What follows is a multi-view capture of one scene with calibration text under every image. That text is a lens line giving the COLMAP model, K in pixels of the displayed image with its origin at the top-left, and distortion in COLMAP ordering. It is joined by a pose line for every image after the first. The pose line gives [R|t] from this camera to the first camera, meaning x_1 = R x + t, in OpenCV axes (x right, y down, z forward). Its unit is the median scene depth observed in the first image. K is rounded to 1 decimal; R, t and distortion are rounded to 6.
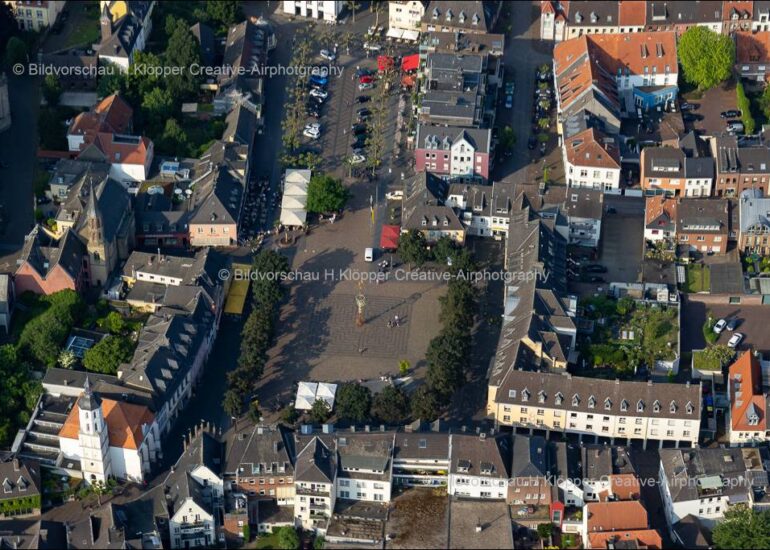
lens RADIAL K [[2300.0, 0, 383.9], [0, 2300.0, 283.3], [0, 0, 1]] dist [0.008546, 0.000000]
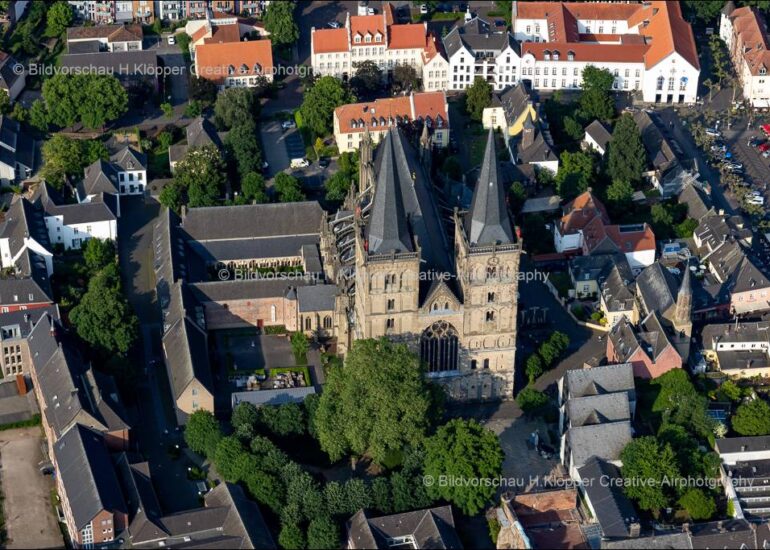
lens RADIAL K [[2300.0, 0, 383.6], [0, 2300.0, 271.4], [0, 0, 1]] dist [0.008546, 0.000000]
pose [[0.954324, -0.163072, 0.250346, -0.494858], [0.182014, 0.981795, -0.054312, -0.007745], [-0.236931, 0.097398, 0.966632, 0.026997]]
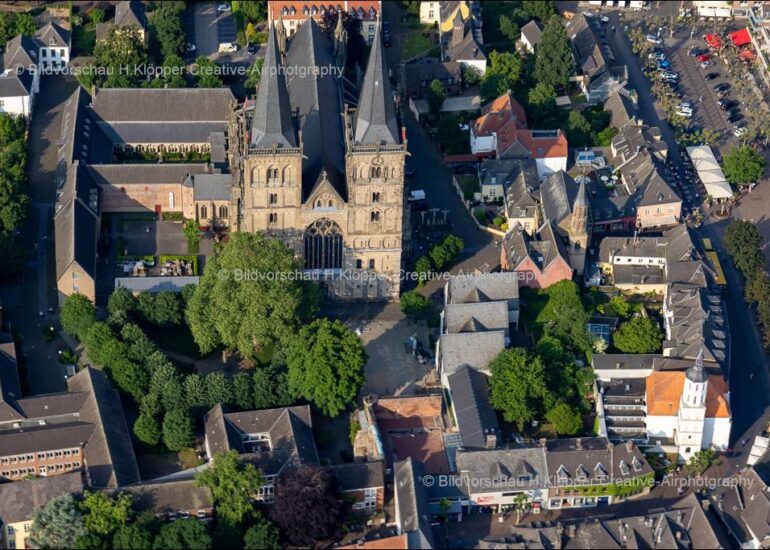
lens RADIAL K [[2300.0, 0, 383.4], [0, 2300.0, 271.7], [0, 0, 1]] dist [0.008546, 0.000000]
pose [[0.973953, -0.118906, 0.193075, -0.396601], [0.122621, 0.992426, -0.007366, -0.003346], [-0.190736, 0.030849, 0.981156, 0.015275]]
